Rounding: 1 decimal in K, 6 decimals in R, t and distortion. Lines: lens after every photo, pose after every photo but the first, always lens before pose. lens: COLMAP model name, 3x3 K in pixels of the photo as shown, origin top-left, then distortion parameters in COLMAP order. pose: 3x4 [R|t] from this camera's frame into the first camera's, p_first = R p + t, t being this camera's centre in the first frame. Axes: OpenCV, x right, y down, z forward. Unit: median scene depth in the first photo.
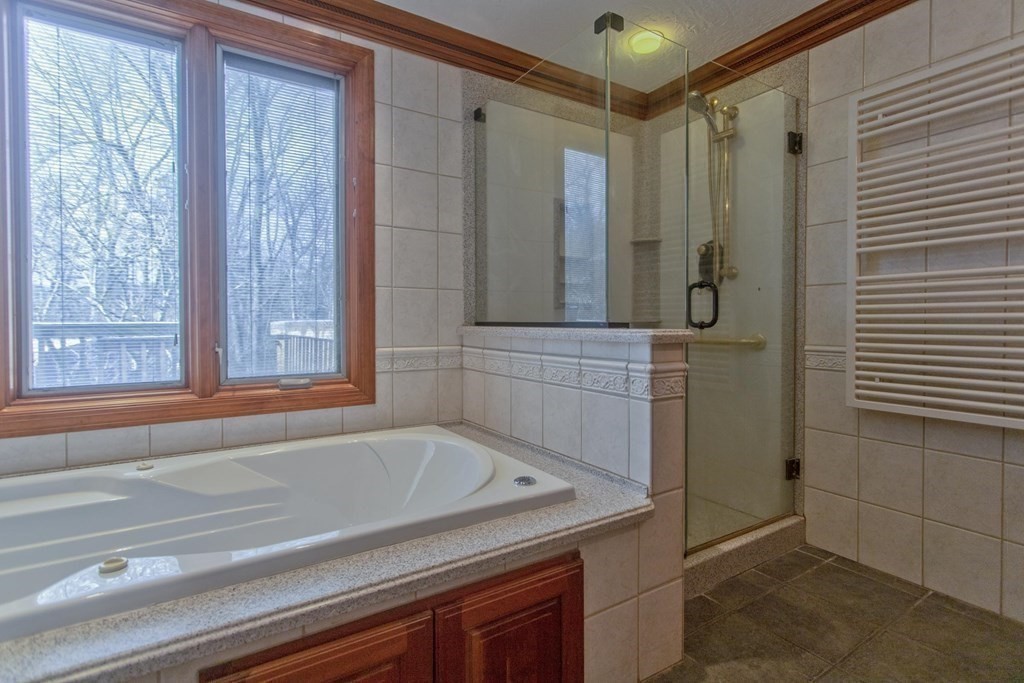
lens RADIAL K [[496.5, 0, 506.0], [0, 496.5, 336.0], [0, 0, 1]] dist [0.002448, 0.001197]
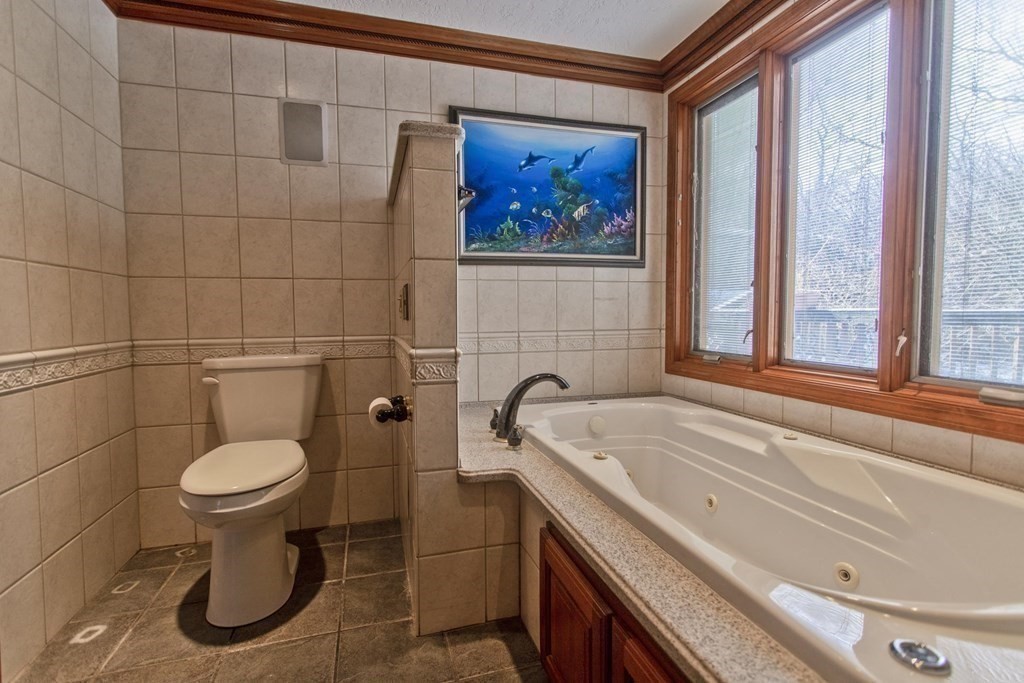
lens RADIAL K [[496.5, 0, 508.7], [0, 496.5, 338.4], [0, 0, 1]] dist [0.002448, 0.001197]
pose [[-0.273699, 0.056924, -0.960129, 0.495851], [-0.024447, 0.997513, 0.066110, -0.016120], [0.961505, 0.041567, -0.271627, 0.666981]]
